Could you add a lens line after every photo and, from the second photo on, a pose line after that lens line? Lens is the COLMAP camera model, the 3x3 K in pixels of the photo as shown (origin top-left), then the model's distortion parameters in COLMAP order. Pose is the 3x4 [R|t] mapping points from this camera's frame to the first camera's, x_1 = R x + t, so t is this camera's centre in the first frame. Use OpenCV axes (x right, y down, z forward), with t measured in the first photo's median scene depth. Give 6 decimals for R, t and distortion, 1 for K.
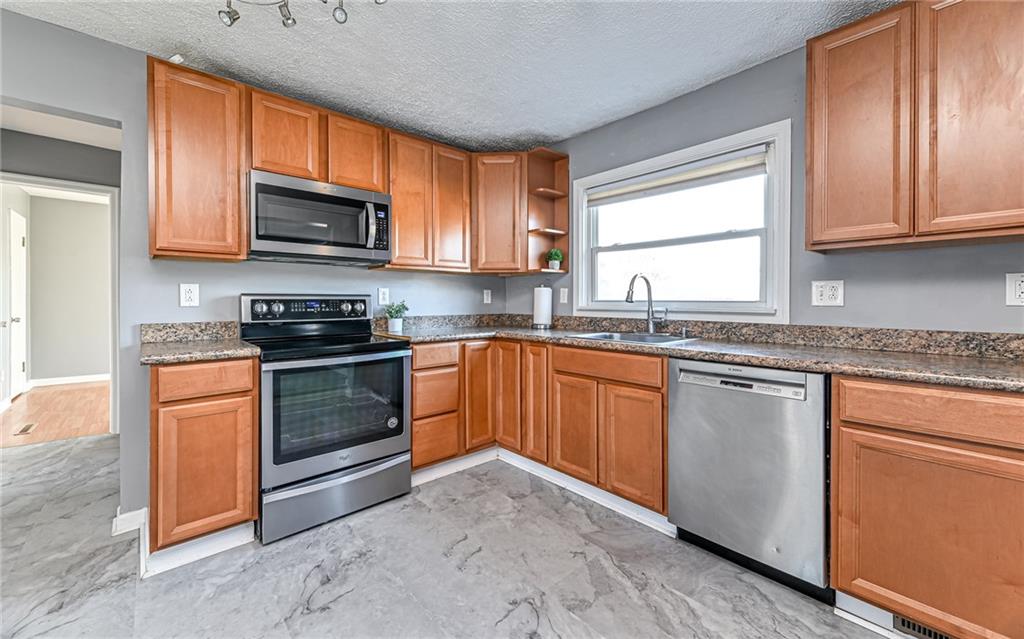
lens RADIAL K [[410.1, 0, 510.4], [0, 410.1, 302.8], [0, 0, 1]] dist [0.009462, 0.000017]
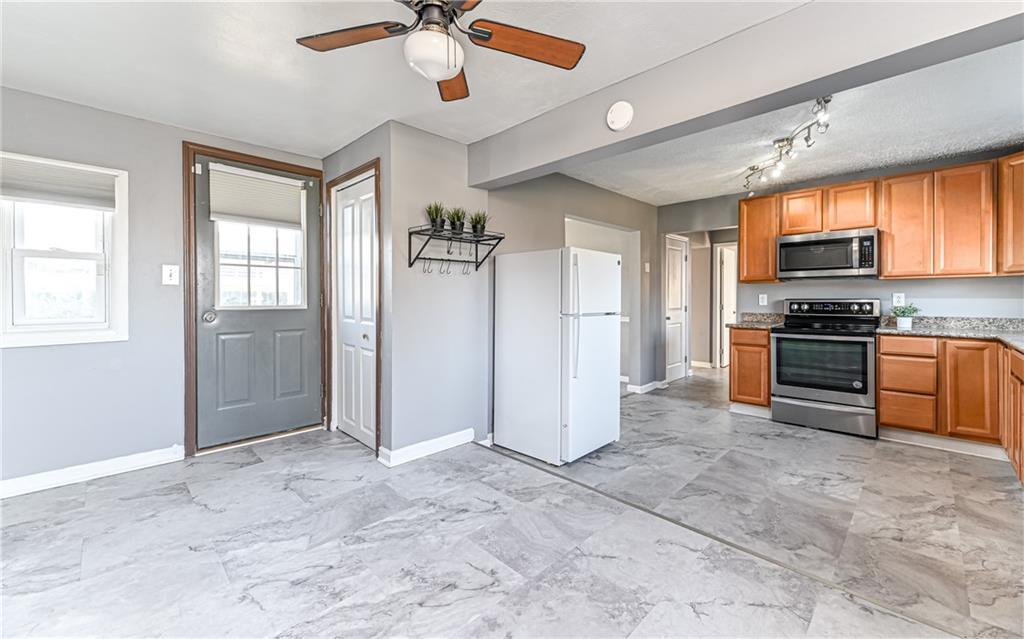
lens RADIAL K [[410.1, 0, 510.4], [0, 410.1, 302.8], [0, 0, 1]] dist [0.009462, 0.000017]
pose [[0.052124, 0.008711, -0.998603, 1.152772], [-0.005042, 0.999952, 0.008459, -0.014018], [0.998628, 0.004594, 0.052165, -0.350339]]
